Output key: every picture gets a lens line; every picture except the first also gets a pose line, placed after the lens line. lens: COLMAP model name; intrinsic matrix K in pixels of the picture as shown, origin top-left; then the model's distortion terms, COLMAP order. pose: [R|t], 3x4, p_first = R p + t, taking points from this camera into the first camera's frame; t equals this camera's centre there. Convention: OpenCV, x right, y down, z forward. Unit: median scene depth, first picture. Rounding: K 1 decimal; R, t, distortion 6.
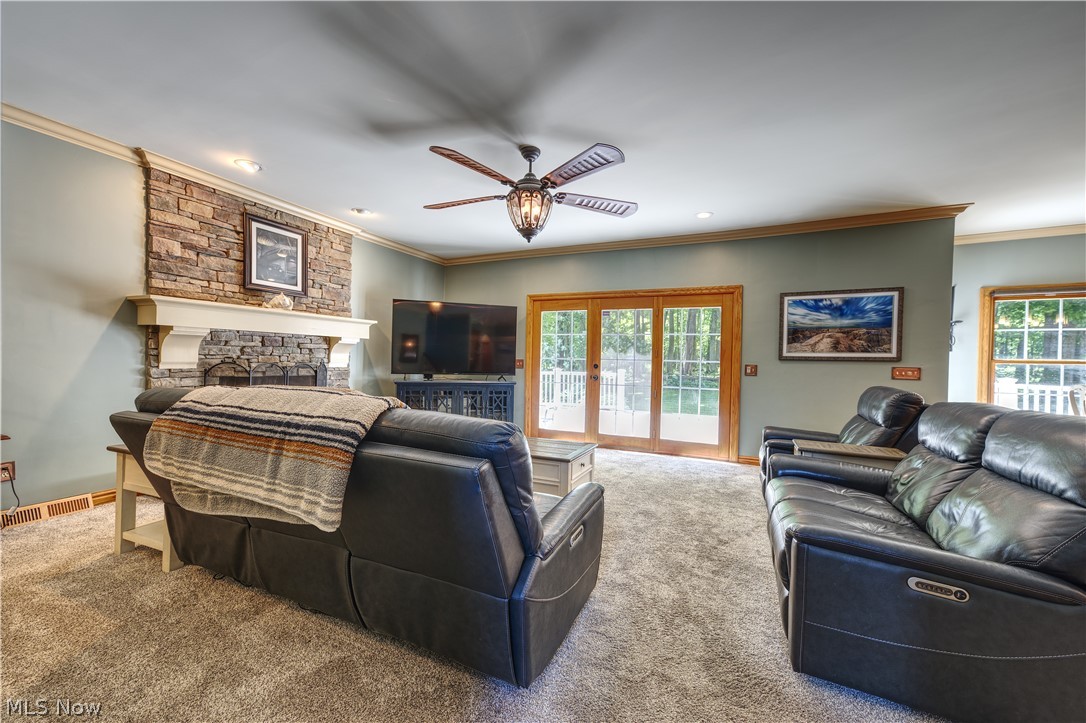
lens RADIAL K [[421.0, 0, 517.9], [0, 421.0, 359.0], [0, 0, 1]] dist [0.013266, 0.006027]
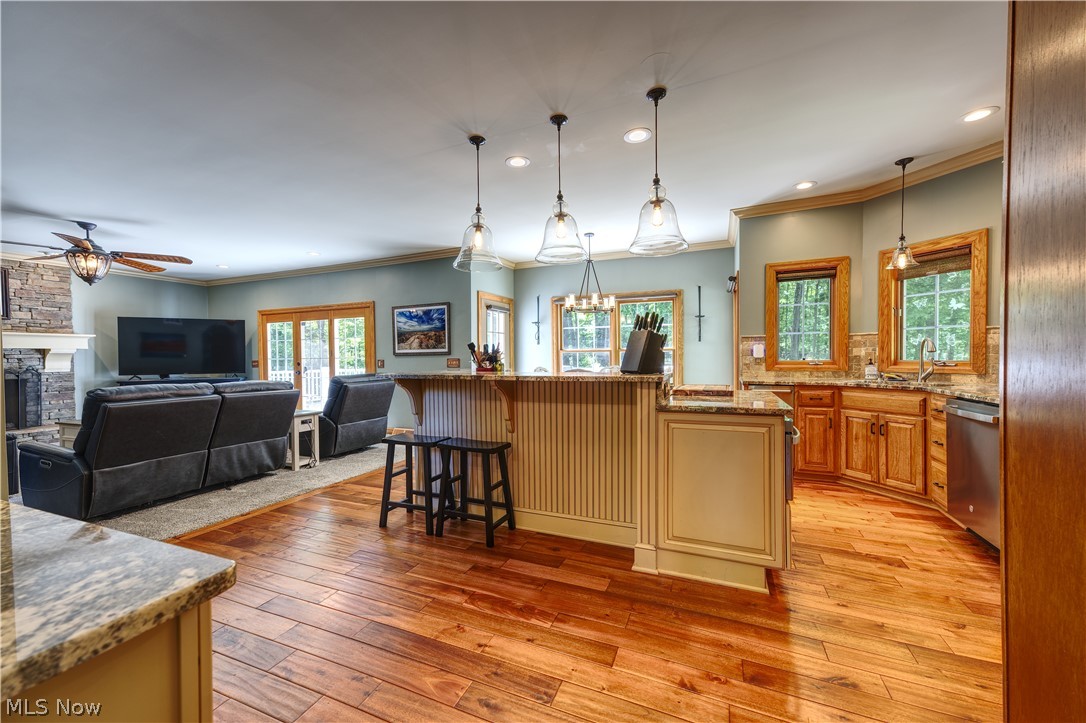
lens RADIAL K [[421.0, 0, 527.8], [0, 421.0, 361.5], [0, 0, 1]] dist [0.013266, 0.006027]
pose [[0.998889, -0.032709, 0.033910, 1.064372], [0.032307, 0.999402, 0.012334, 0.019294], [-0.034293, -0.011225, 0.999349, -0.398538]]
